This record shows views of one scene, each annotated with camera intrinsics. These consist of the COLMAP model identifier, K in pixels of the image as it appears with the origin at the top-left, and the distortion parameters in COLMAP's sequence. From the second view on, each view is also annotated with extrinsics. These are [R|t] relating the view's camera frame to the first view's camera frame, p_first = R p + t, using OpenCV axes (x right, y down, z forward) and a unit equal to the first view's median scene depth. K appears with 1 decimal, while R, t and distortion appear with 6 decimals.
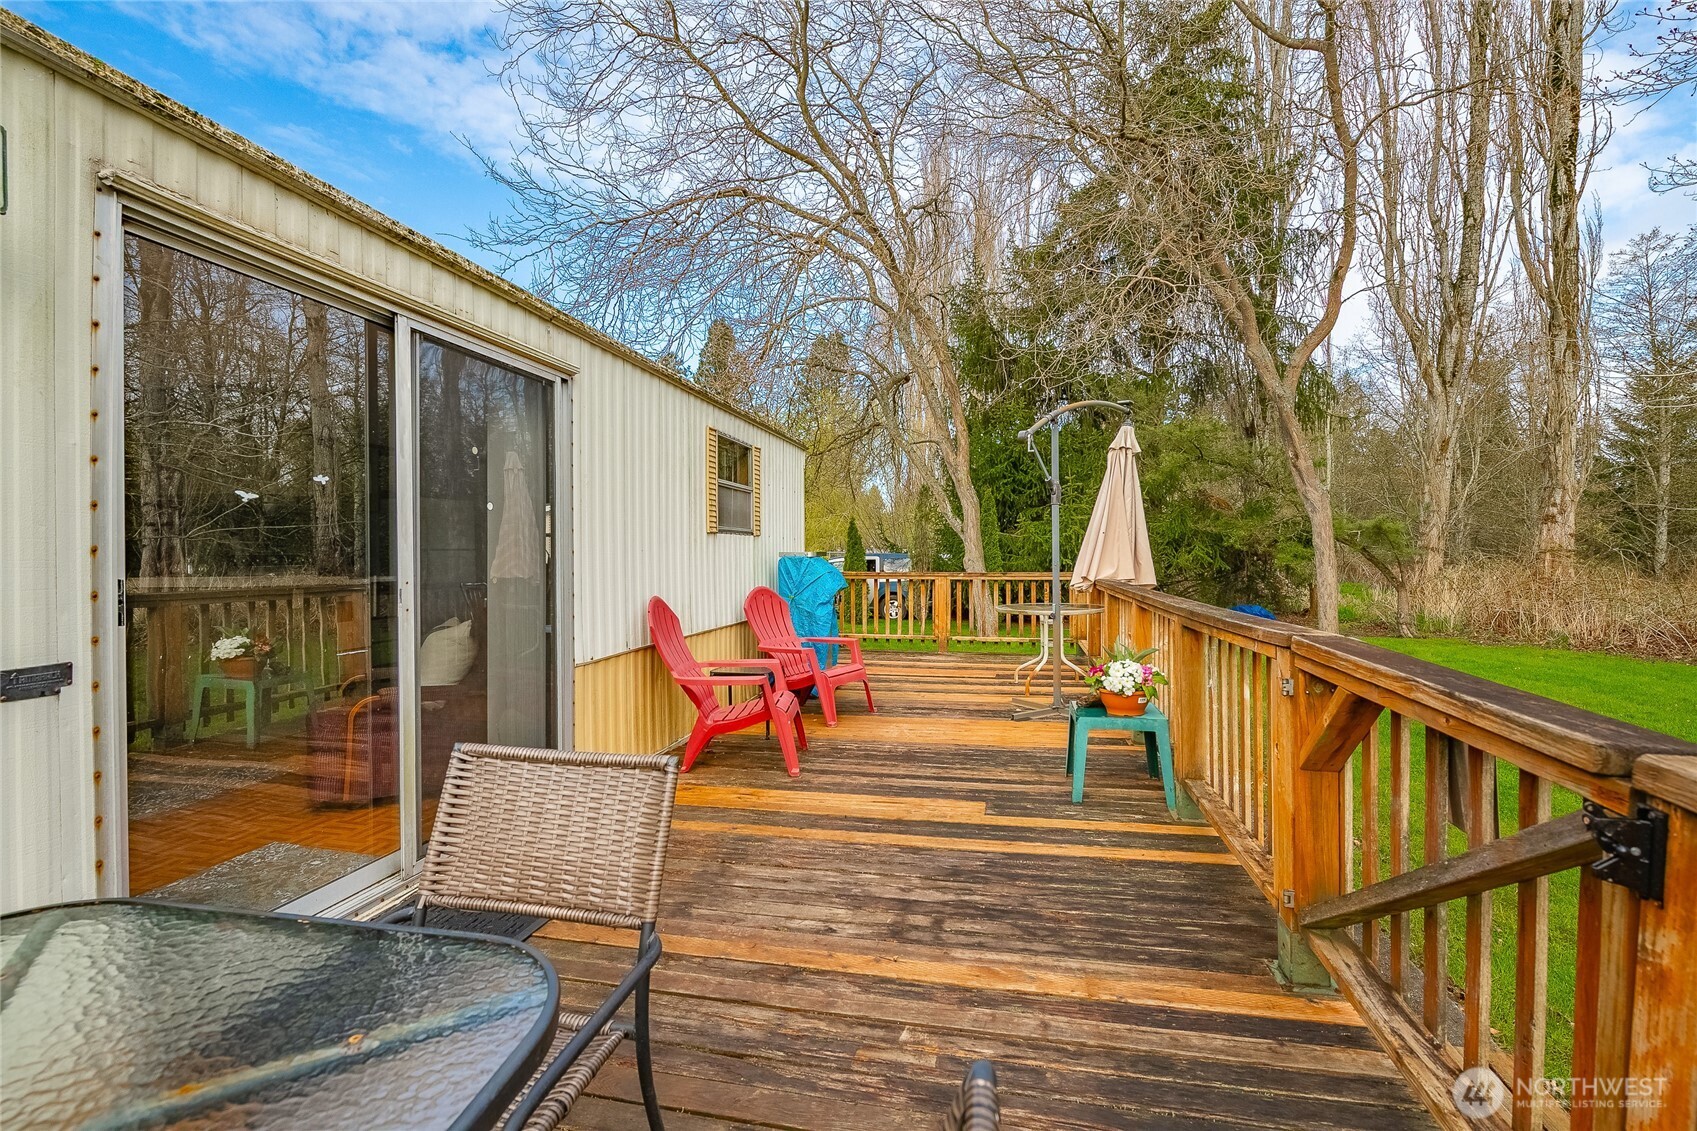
lens RADIAL K [[742.1, 0, 873.4], [0, 742.1, 554.8], [0, 0, 1]] dist [-0.012506, 0.000363]
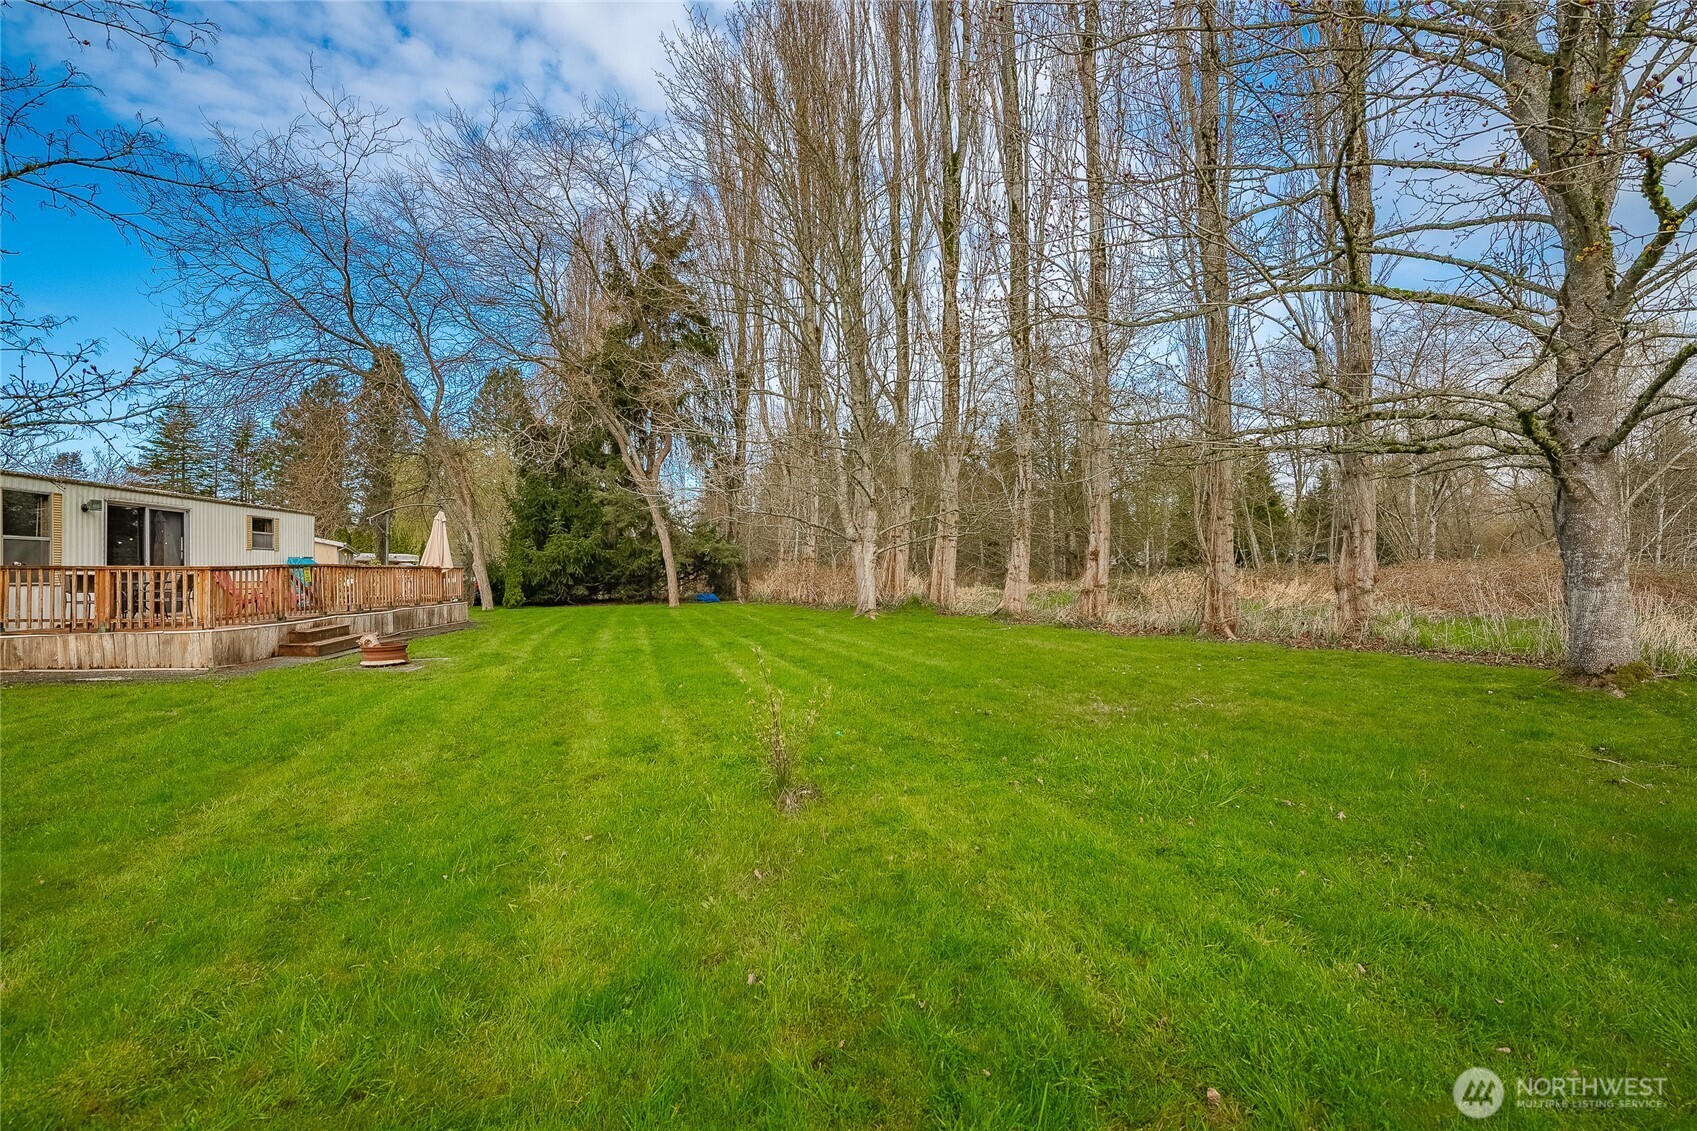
lens RADIAL K [[742.1, 0, 857.2], [0, 742.1, 567.0], [0, 0, 1]] dist [-0.012506, 0.000363]
pose [[0.952869, -0.006983, 0.303301, 1.566279], [0.009691, 0.999925, -0.007425, 0.112405], [-0.303227, 0.010014, 0.952866, -3.324196]]
